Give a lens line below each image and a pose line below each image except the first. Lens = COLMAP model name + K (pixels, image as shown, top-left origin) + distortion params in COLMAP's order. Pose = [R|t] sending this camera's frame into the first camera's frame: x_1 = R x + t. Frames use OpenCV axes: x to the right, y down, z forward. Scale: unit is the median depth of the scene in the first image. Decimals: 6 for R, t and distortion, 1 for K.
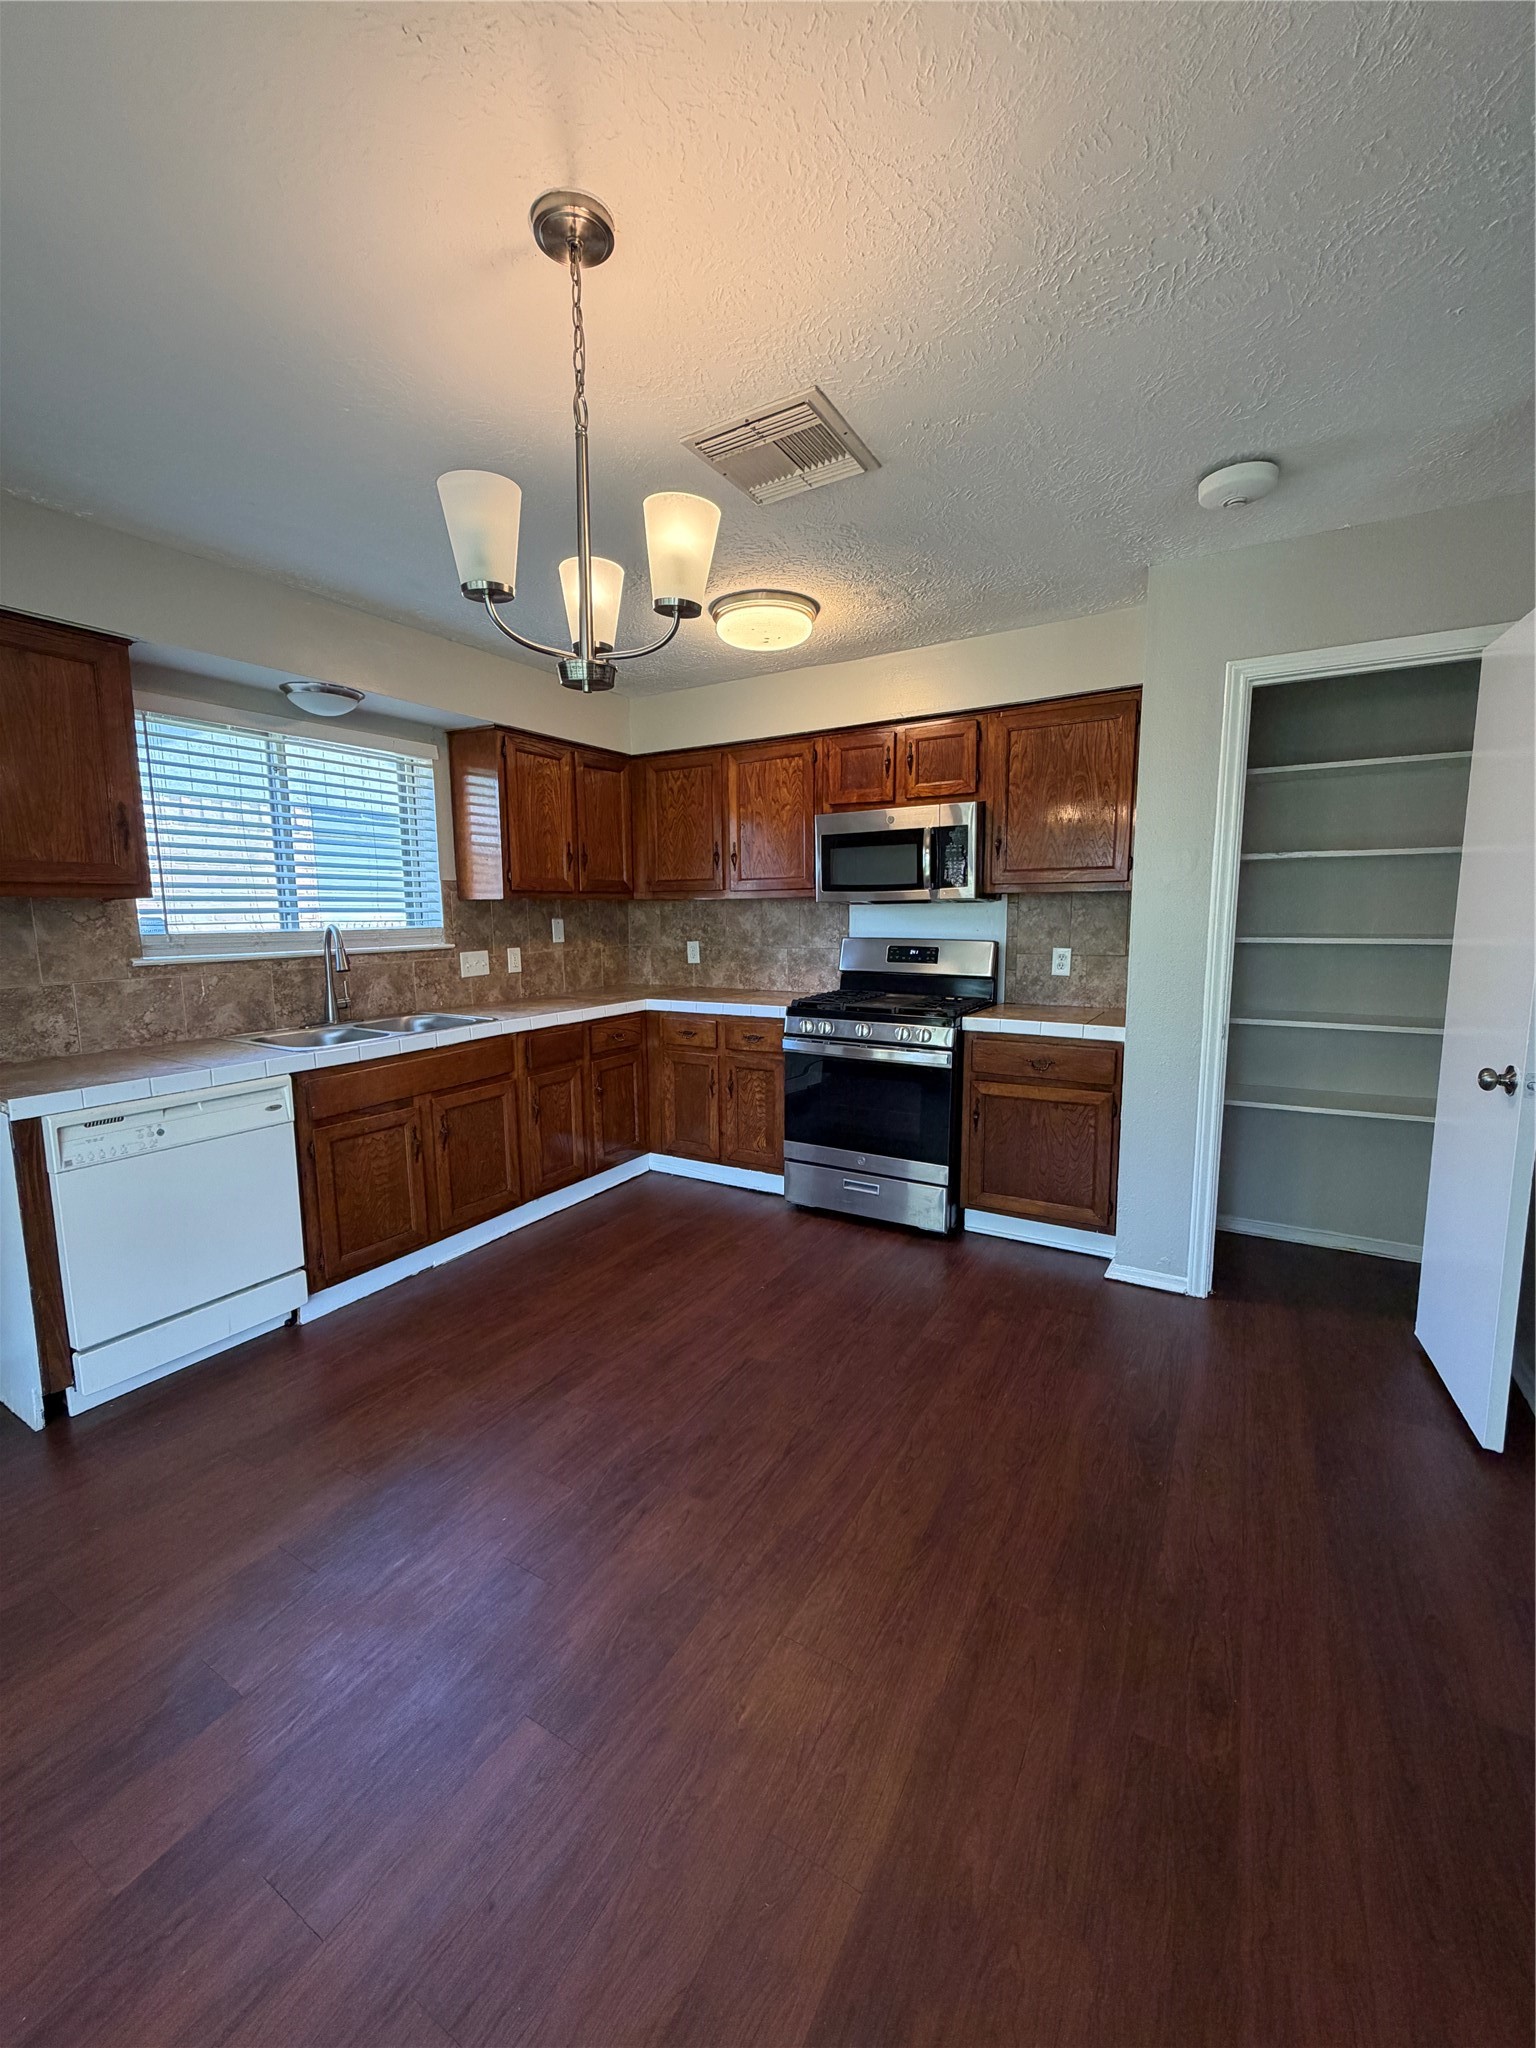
lens RADIAL K [[817.5, 0, 767.0], [0, 817.5, 1018.9], [0, 0, 1]] dist [-0.001094, 0.000951]
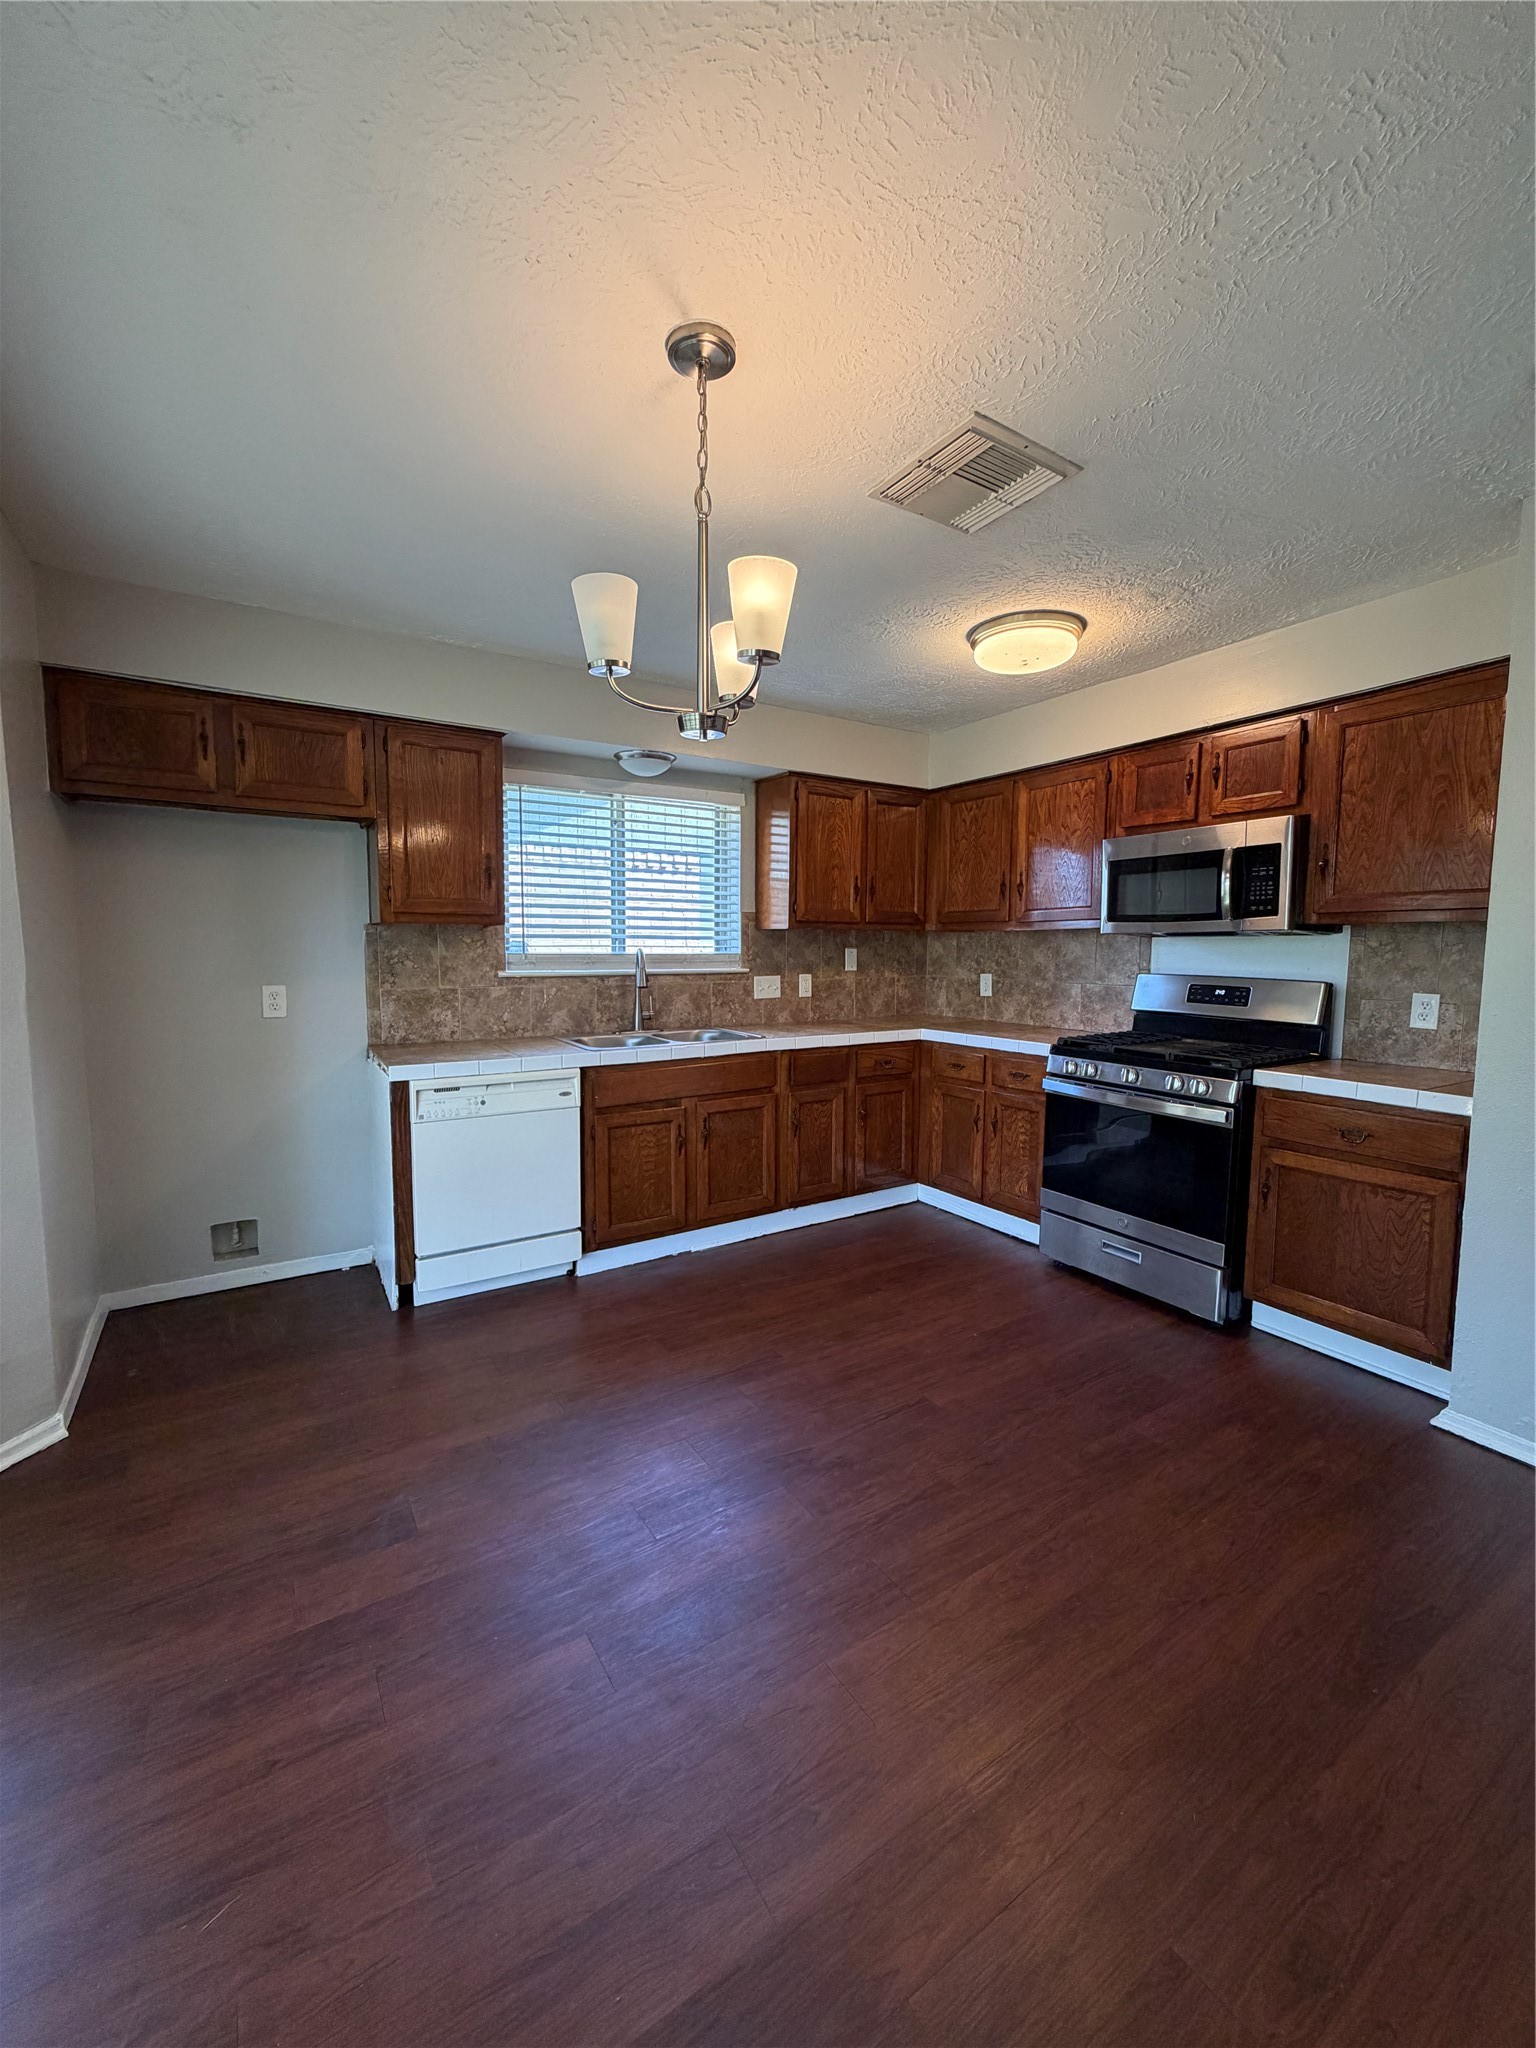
lens RADIAL K [[817.5, 0, 767.0], [0, 817.5, 1018.9], [0, 0, 1]] dist [-0.001094, 0.000951]
pose [[0.891813, 0.053821, -0.449191, 0.163428], [-0.072764, 0.997036, -0.025001, 0.003314], [0.446514, 0.054981, 0.893086, 0.019372]]
